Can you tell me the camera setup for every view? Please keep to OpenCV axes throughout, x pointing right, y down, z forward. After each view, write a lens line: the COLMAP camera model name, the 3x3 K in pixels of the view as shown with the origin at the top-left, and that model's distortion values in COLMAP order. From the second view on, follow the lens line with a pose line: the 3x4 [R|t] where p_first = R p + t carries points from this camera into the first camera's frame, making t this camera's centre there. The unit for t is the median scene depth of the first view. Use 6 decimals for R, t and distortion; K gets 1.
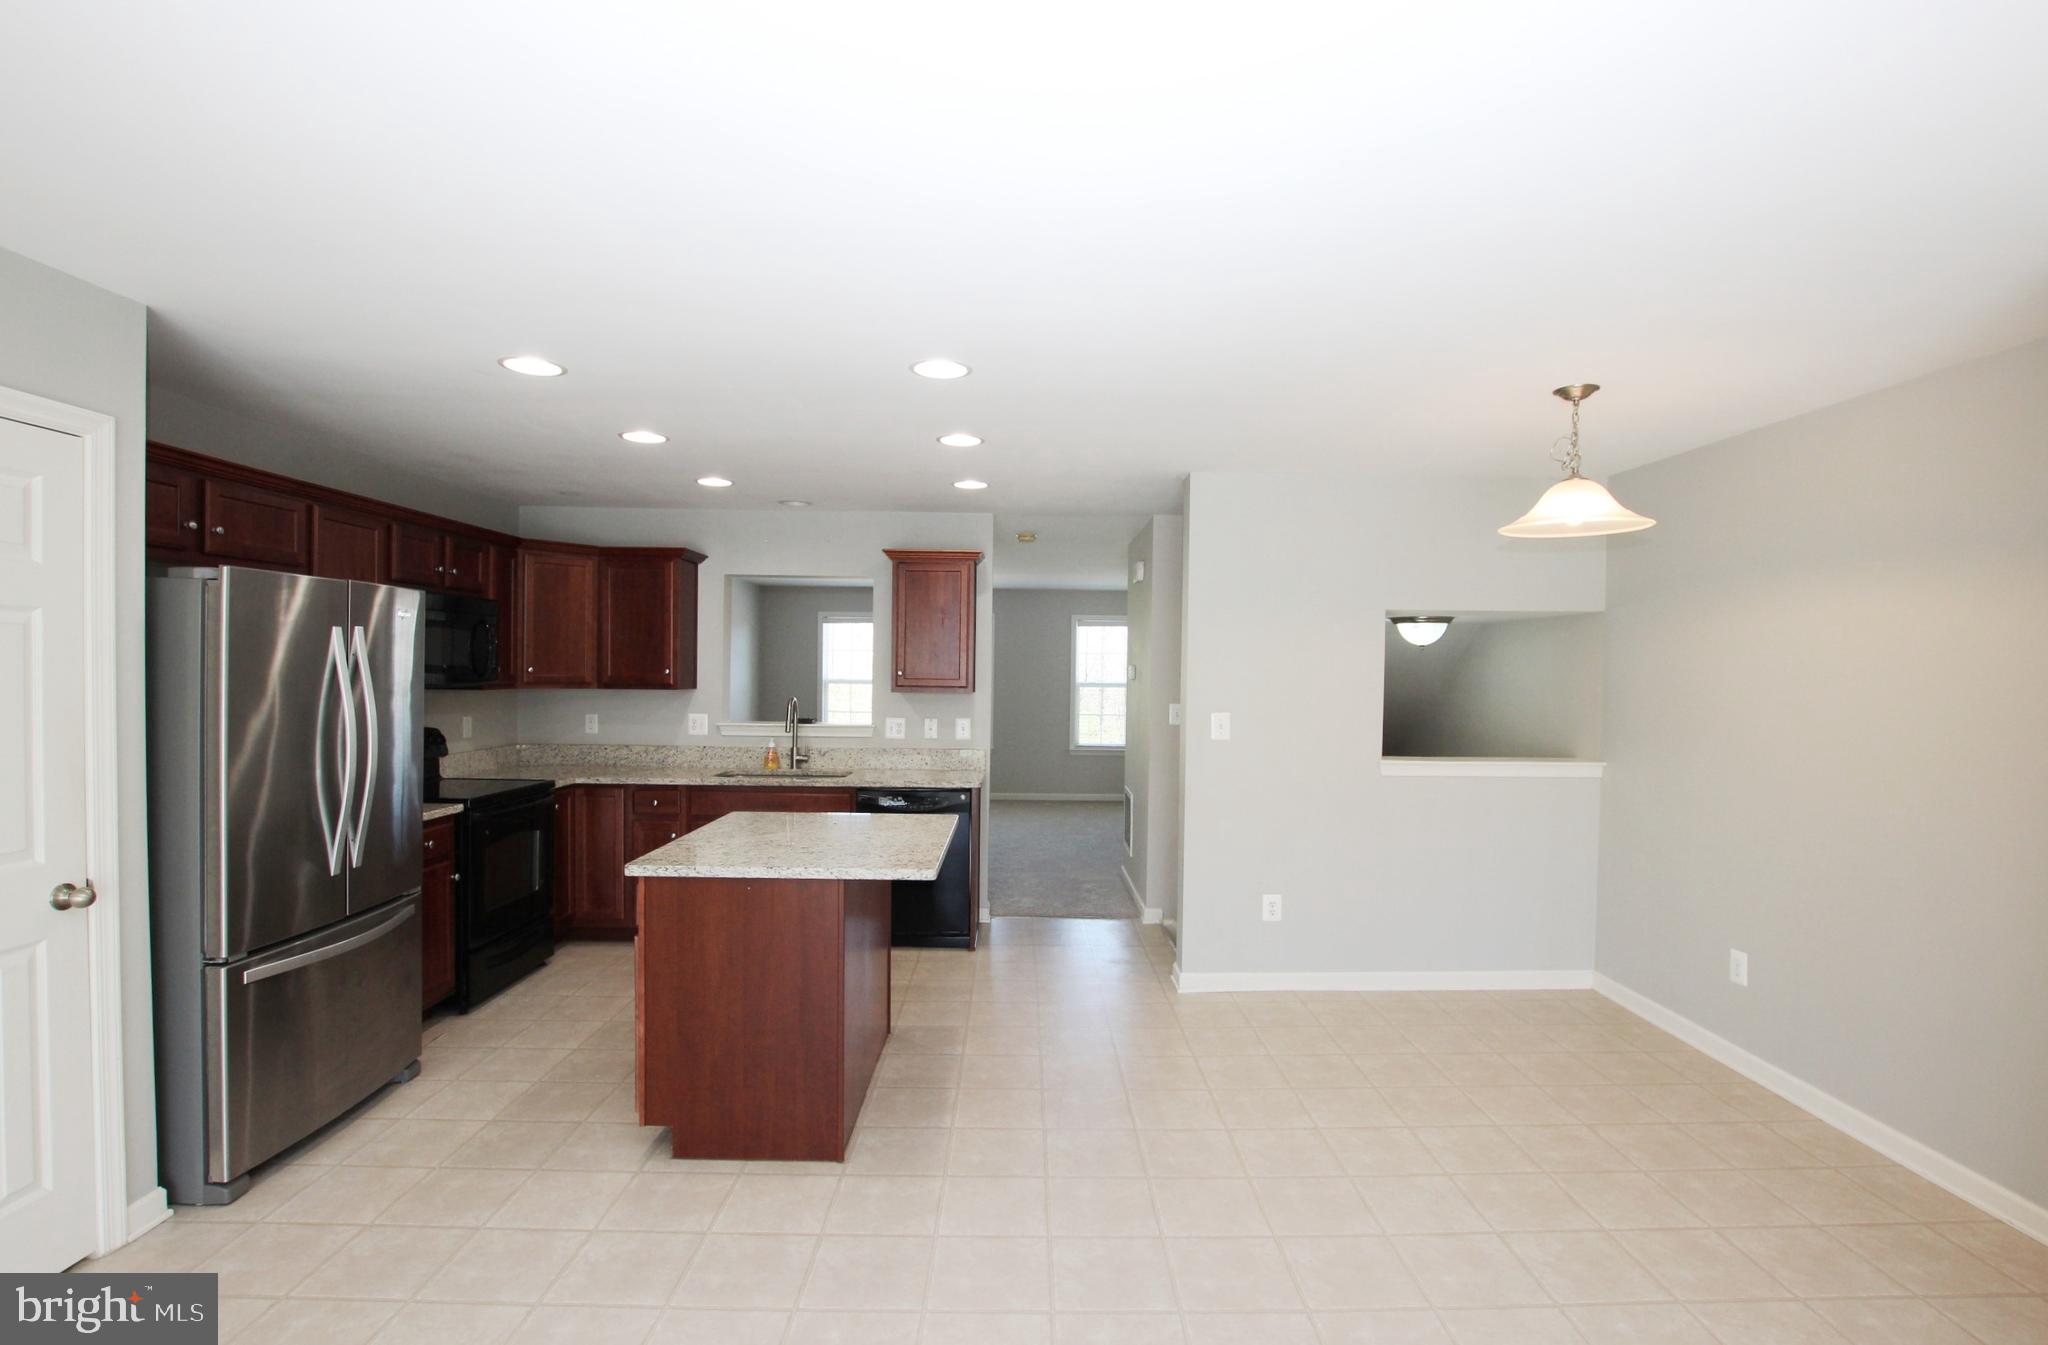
lens RADIAL K [[961.3, 0, 1034.8], [0, 961.3, 692.2], [0, 0, 1]] dist [-0.028474, 0.000938]
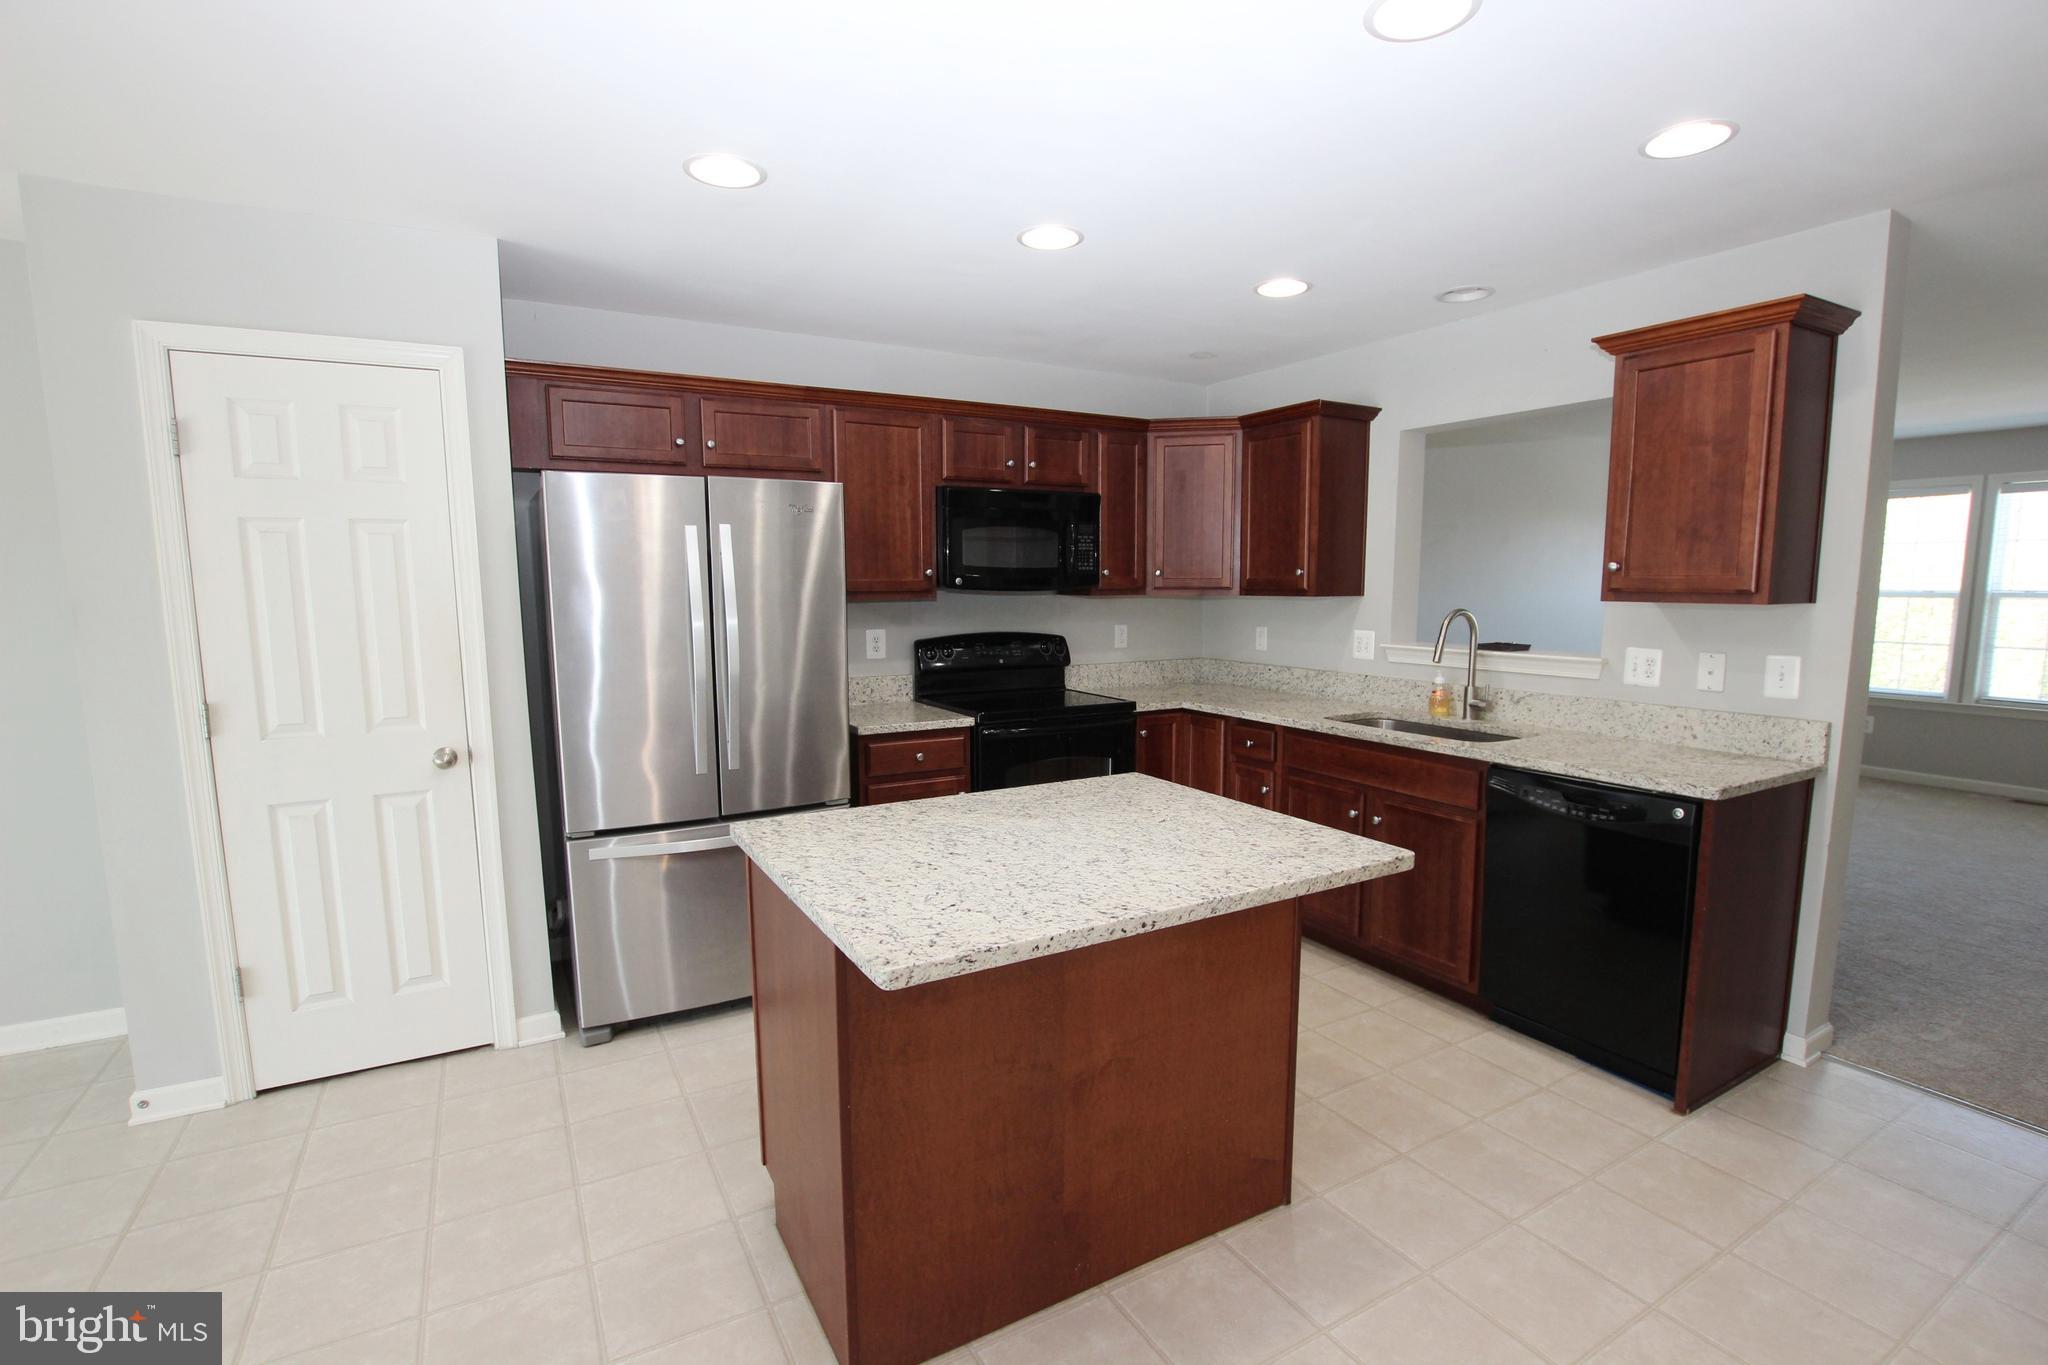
lens RADIAL K [[945.3, 0, 1036.8], [0, 945.3, 701.8], [0, 0, 1]] dist [-0.029058, 0.000112]
pose [[0.488453, 0.095112, -0.867391, 0.186602], [-0.009263, 0.994551, 0.103840, 0.005304], [0.872541, -0.042686, 0.486672, 0.508747]]
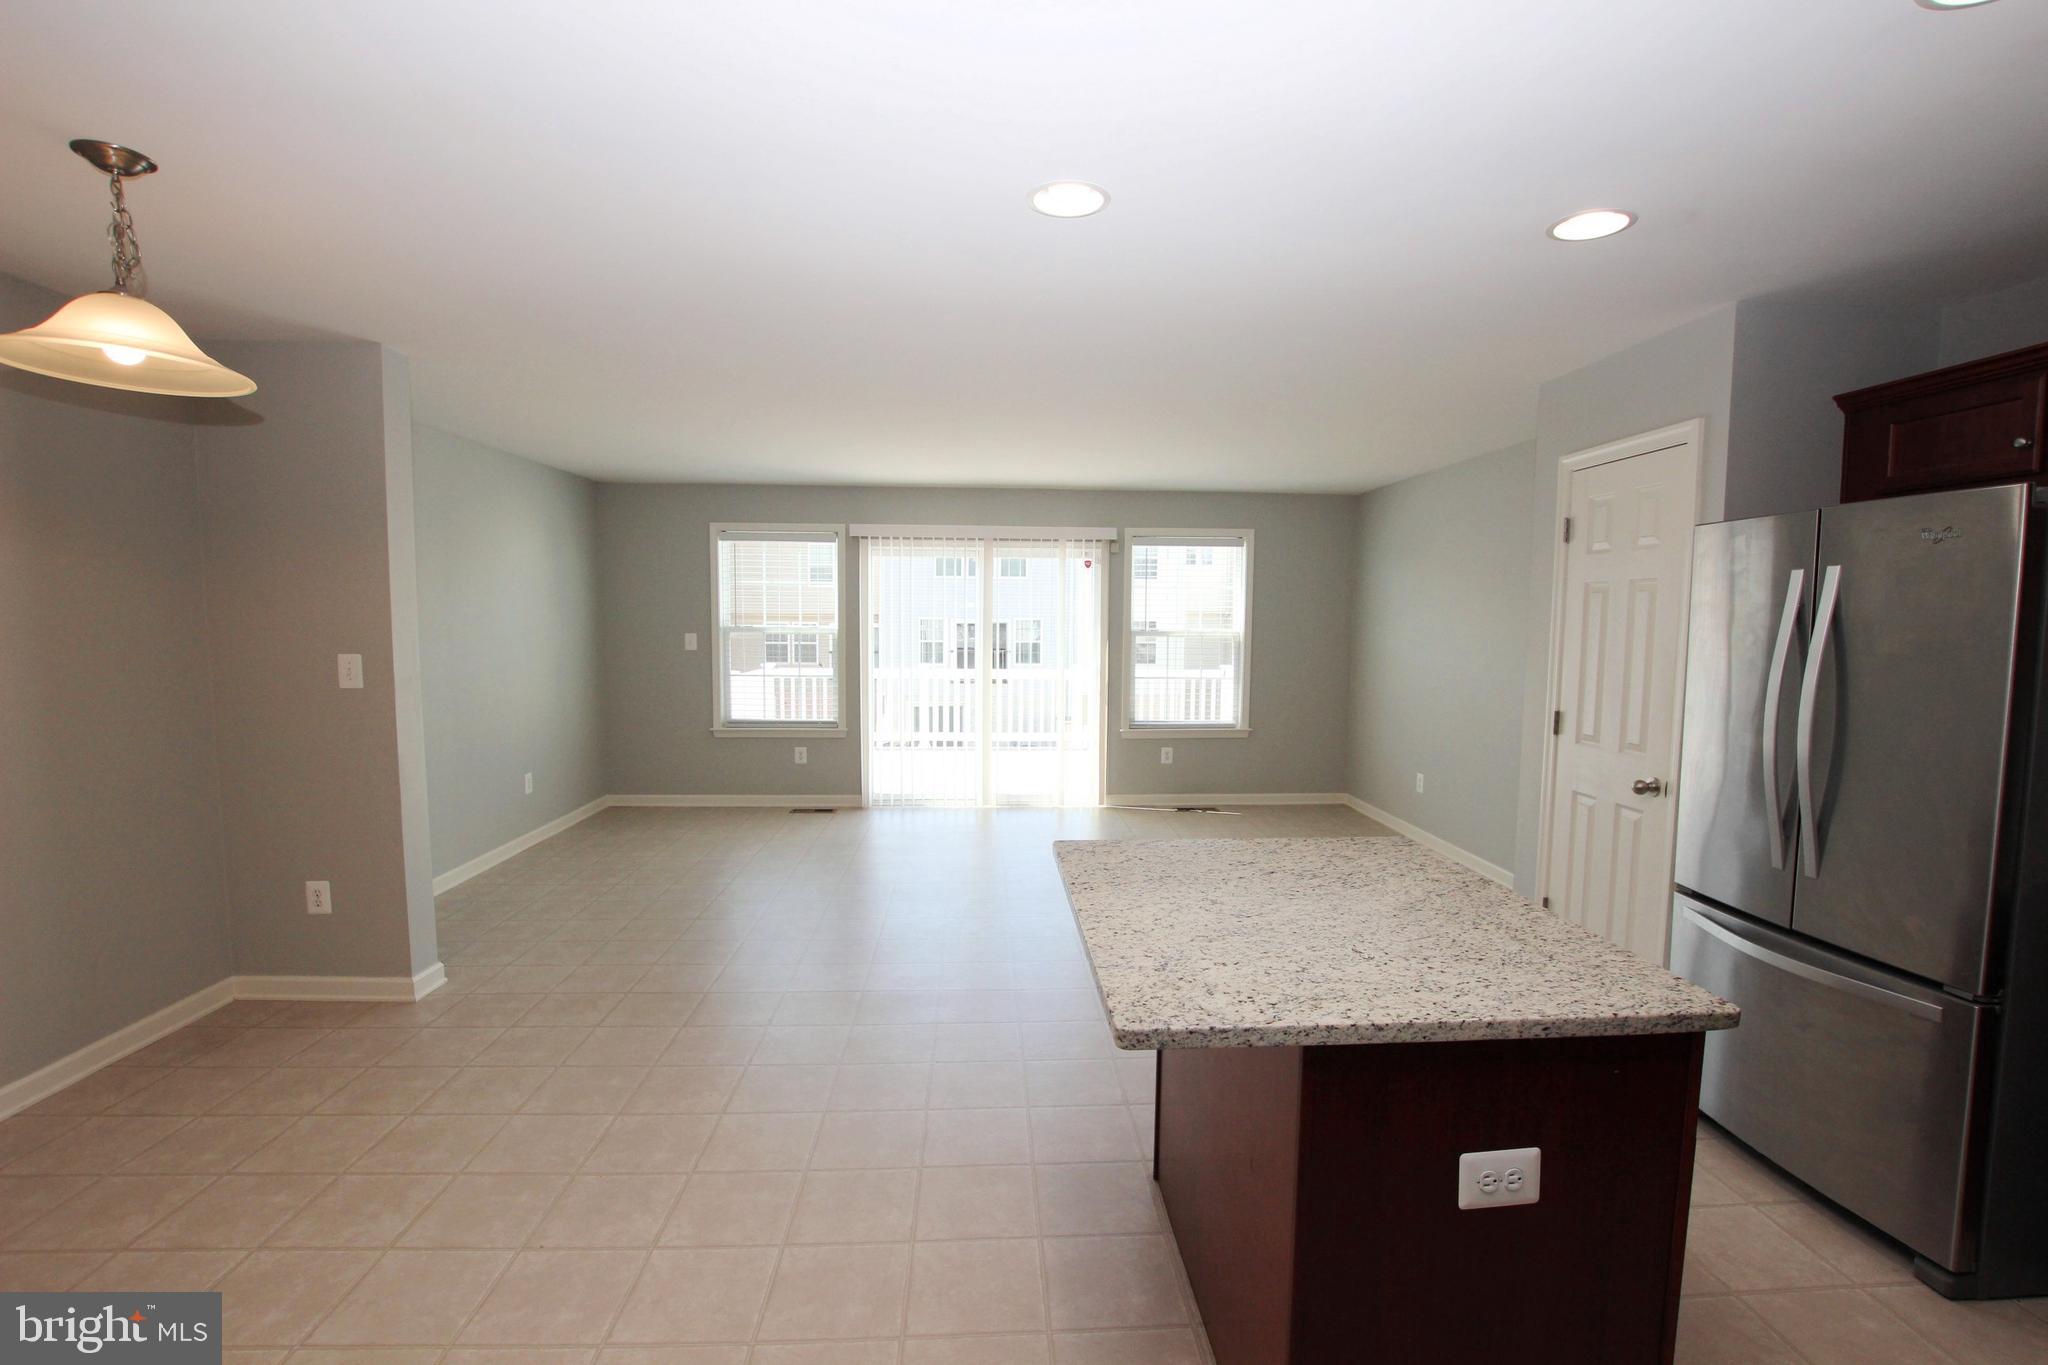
lens RADIAL K [[945.3, 0, 1036.8], [0, 945.3, 701.8], [0, 0, 1]] dist [-0.029058, 0.000112]
pose [[-0.998627, -0.017309, -0.049433, -0.027838], [-0.022658, 0.993696, 0.109794, -0.017227], [0.047221, 0.110763, -0.992724, 1.088093]]
